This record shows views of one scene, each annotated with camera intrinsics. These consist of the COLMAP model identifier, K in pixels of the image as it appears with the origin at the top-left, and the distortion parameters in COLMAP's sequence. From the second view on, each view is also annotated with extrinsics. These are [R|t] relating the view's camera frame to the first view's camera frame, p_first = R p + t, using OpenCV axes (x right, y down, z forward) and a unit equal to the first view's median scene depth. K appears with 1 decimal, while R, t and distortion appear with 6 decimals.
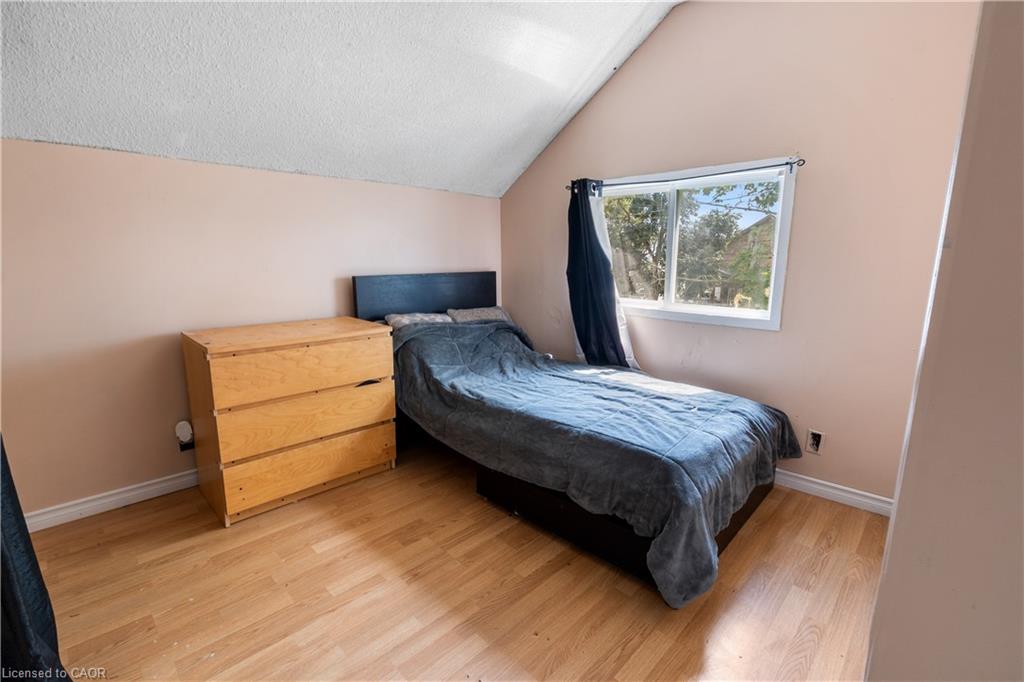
lens RADIAL K [[469.3, 0, 518.8], [0, 469.3, 333.9], [0, 0, 1]] dist [-0.016437, 0.000559]
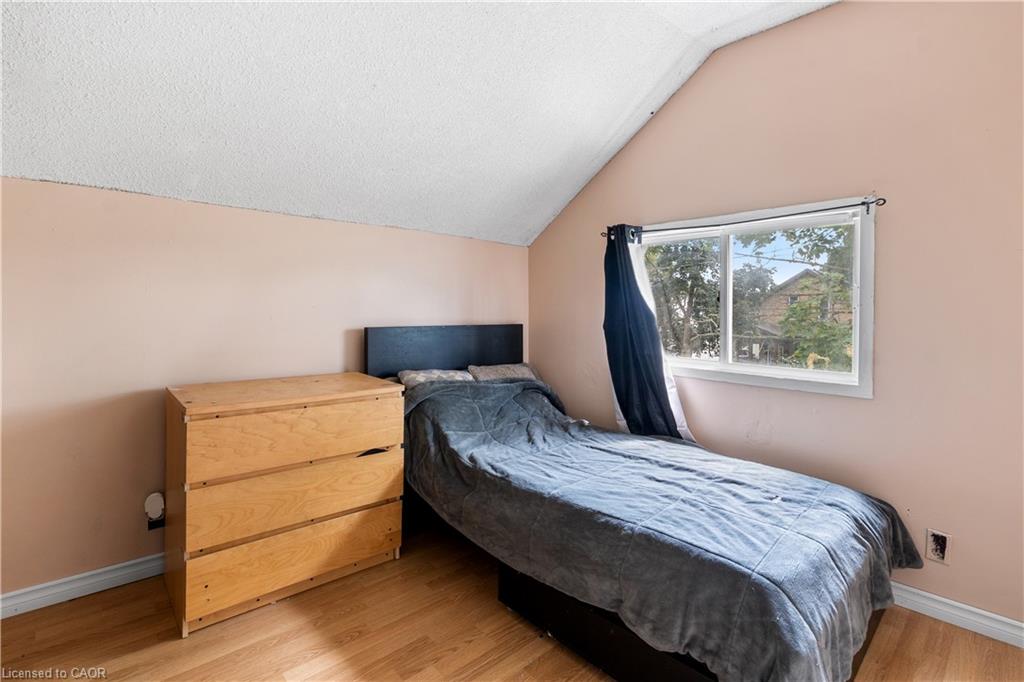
lens RADIAL K [[469.3, 0, 518.8], [0, 469.3, 333.9], [0, 0, 1]] dist [-0.016437, 0.000559]
pose [[0.998893, 0.012355, -0.045397, -0.023594], [-0.017505, 0.993228, -0.114855, -0.015730], [0.043670, 0.115523, 0.992344, 0.156023]]
